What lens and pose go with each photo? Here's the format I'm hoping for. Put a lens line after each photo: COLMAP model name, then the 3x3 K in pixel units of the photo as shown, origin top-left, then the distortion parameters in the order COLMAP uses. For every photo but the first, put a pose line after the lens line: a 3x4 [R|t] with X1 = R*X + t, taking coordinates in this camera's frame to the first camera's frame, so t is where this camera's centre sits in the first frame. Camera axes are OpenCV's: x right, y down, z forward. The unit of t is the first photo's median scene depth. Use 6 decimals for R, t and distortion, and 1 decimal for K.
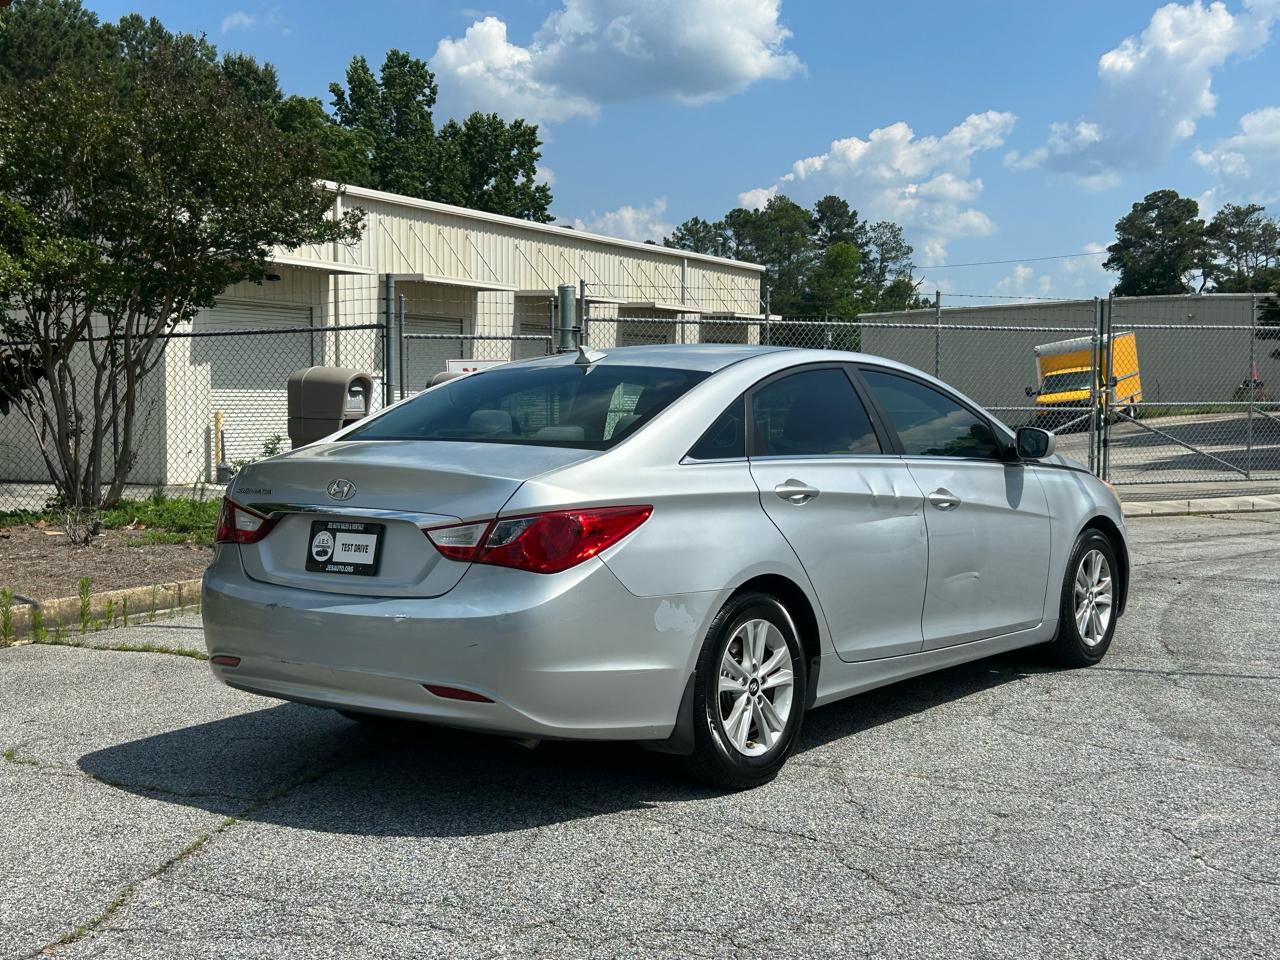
lens RADIAL K [[1644.7, 0, 640.0], [0, 1644.7, 480.0], [0, 0, 1]] dist [0.197321, -0.627922]
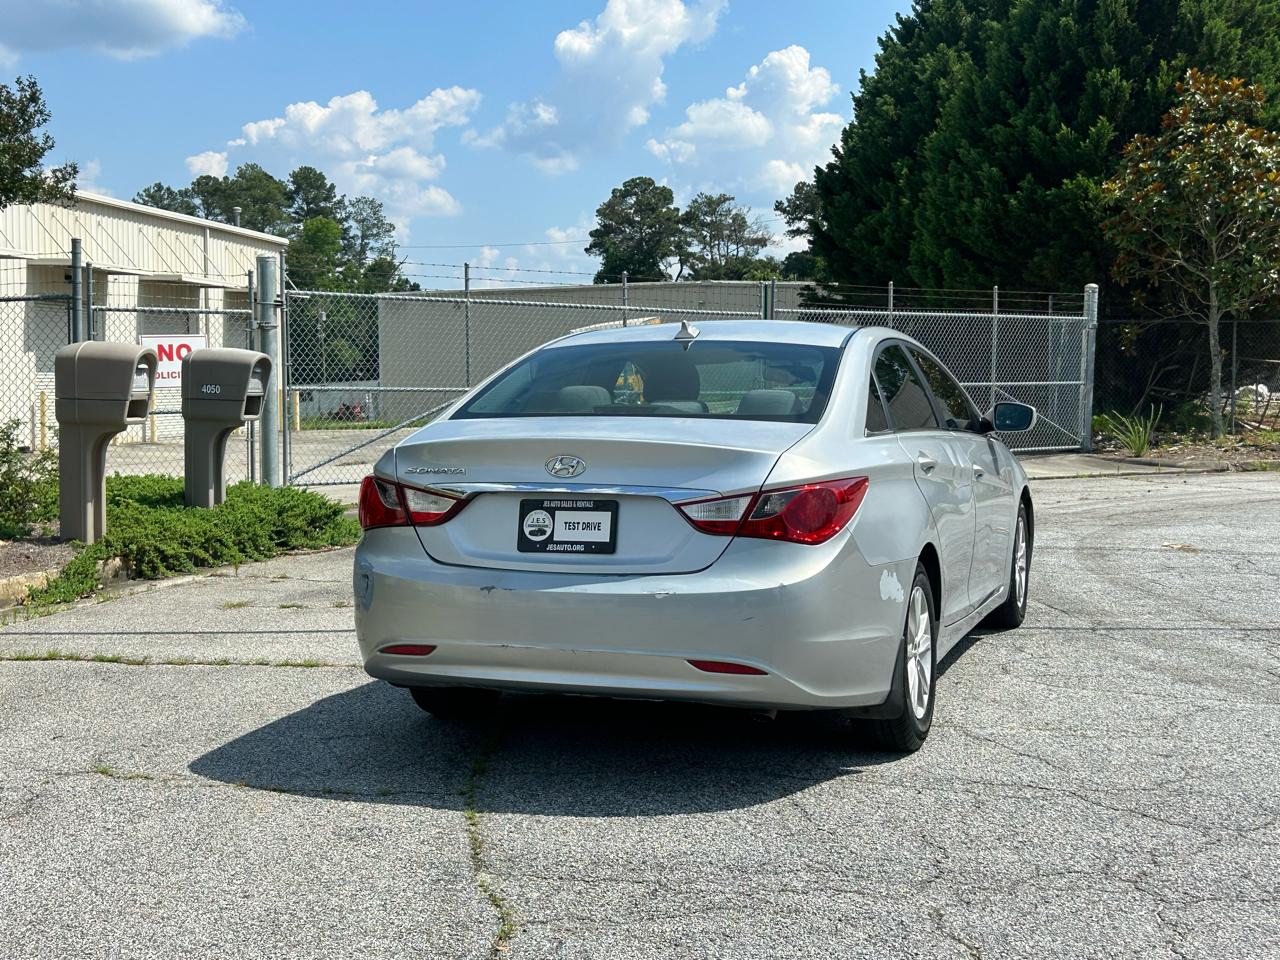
lens RADIAL K [[1719.0, 0, 641.2], [0, 1719.0, 484.8], [0, 0, 1]] dist [0.217348, -0.763015]
pose [[0.950079, -0.019530, 0.311398, -0.067632], [0.016502, 0.999788, 0.012354, 0.000716], [-0.311573, -0.006599, 0.950199, 0.003893]]
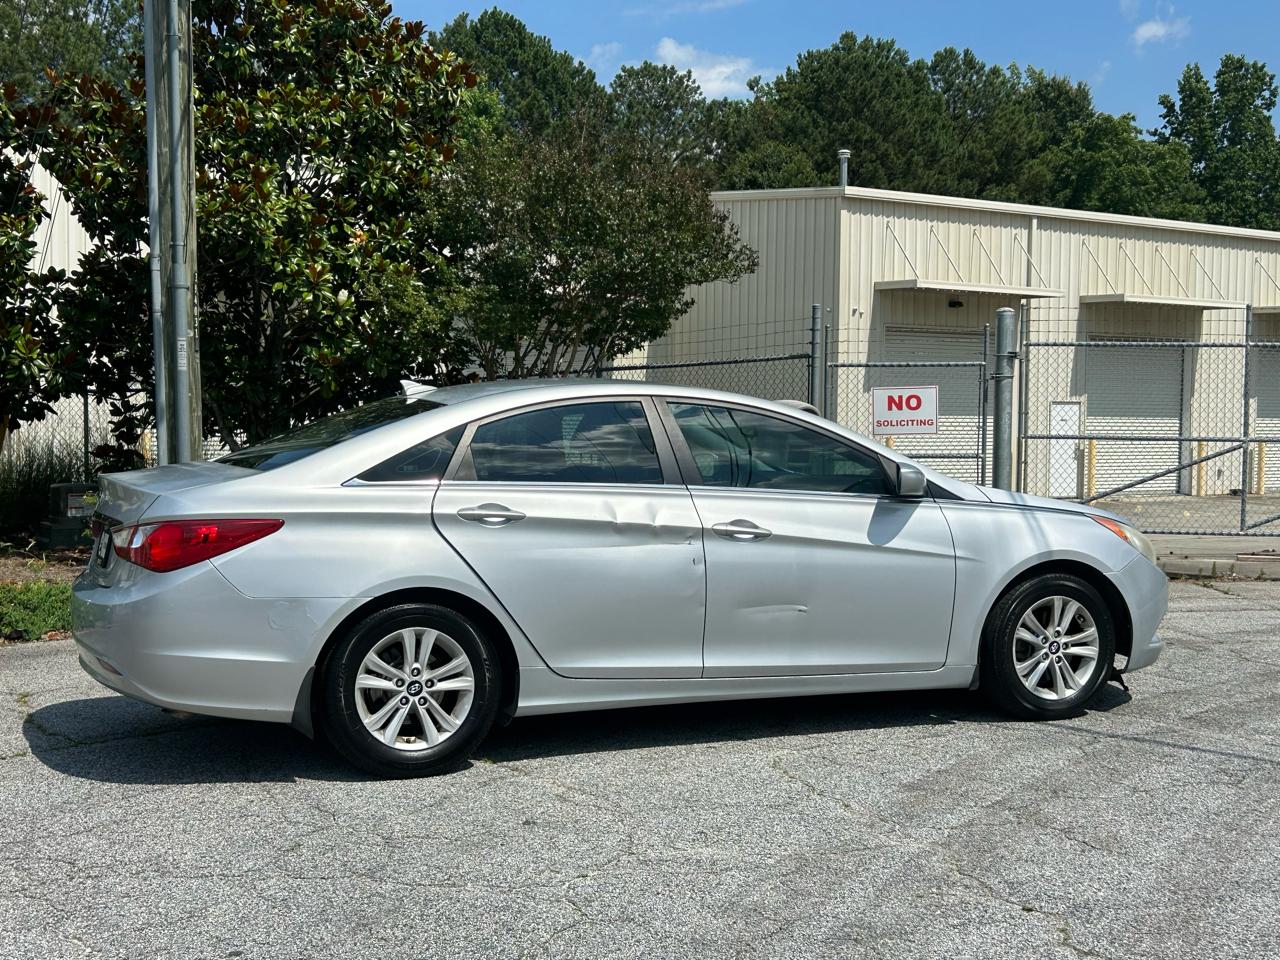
lens RADIAL K [[1679.7, 0, 640.0], [0, 1679.7, 480.0], [0, 0, 1]] dist [0.182426, -0.556427]
pose [[0.867771, 0.026279, -0.496269, 0.119959], [-0.033897, 0.999405, -0.006350, -0.002022], [0.495806, 0.022332, 0.868146, 0.013463]]
